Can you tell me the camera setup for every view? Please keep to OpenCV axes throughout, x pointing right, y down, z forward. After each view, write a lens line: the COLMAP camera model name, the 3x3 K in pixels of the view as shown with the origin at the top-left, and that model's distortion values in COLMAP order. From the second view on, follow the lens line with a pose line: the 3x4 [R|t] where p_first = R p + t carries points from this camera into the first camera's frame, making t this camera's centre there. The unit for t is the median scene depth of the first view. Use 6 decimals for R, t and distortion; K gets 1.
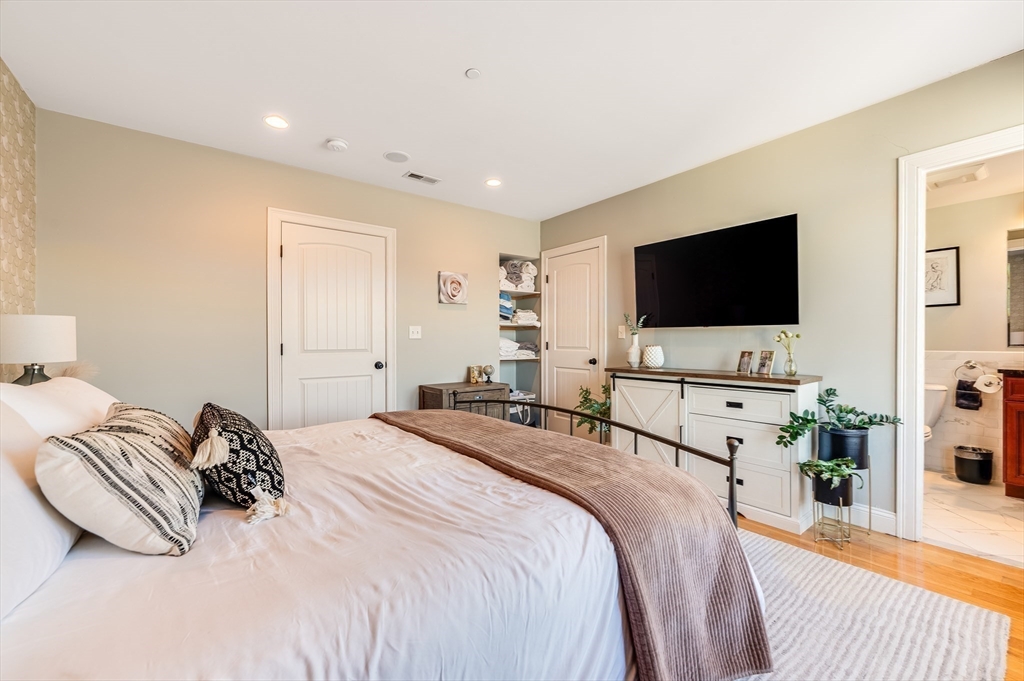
lens RADIAL K [[406.2, 0, 512.1], [0, 406.2, 342.9], [0, 0, 1]] dist [-0.001735, 0.000024]
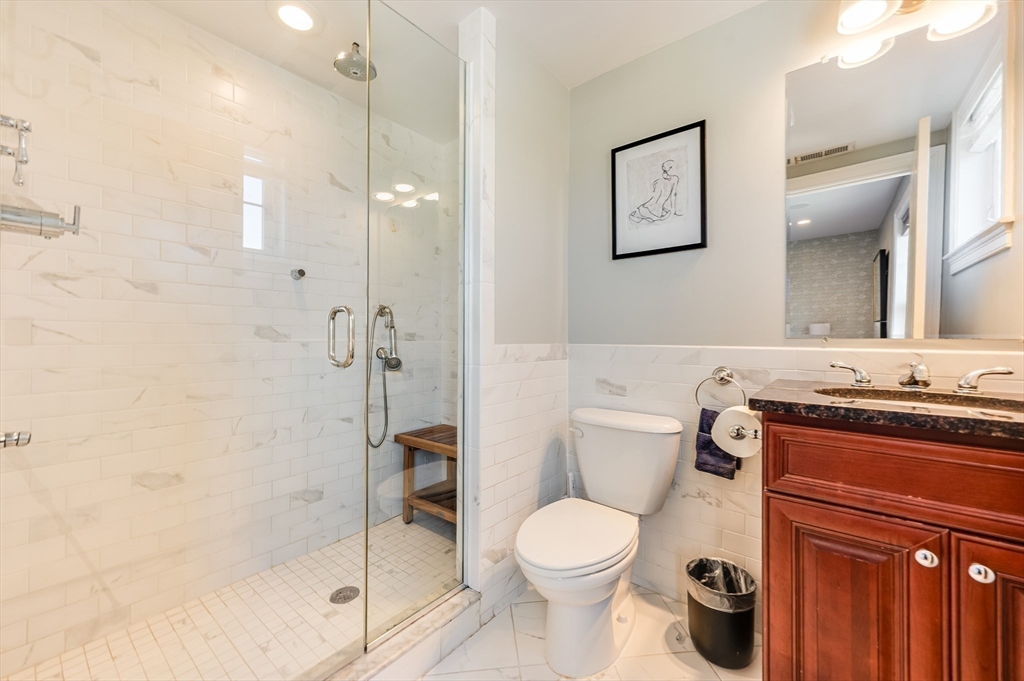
lens RADIAL K [[406.2, 0, 512.1], [0, 406.2, 342.9], [0, 0, 1]] dist [-0.001735, 0.000024]
pose [[0.967256, 0.002390, 0.253792, 0.785332], [-0.001547, 0.999993, -0.003523, 0.018904], [-0.253799, 0.003015, 0.967252, 0.617337]]
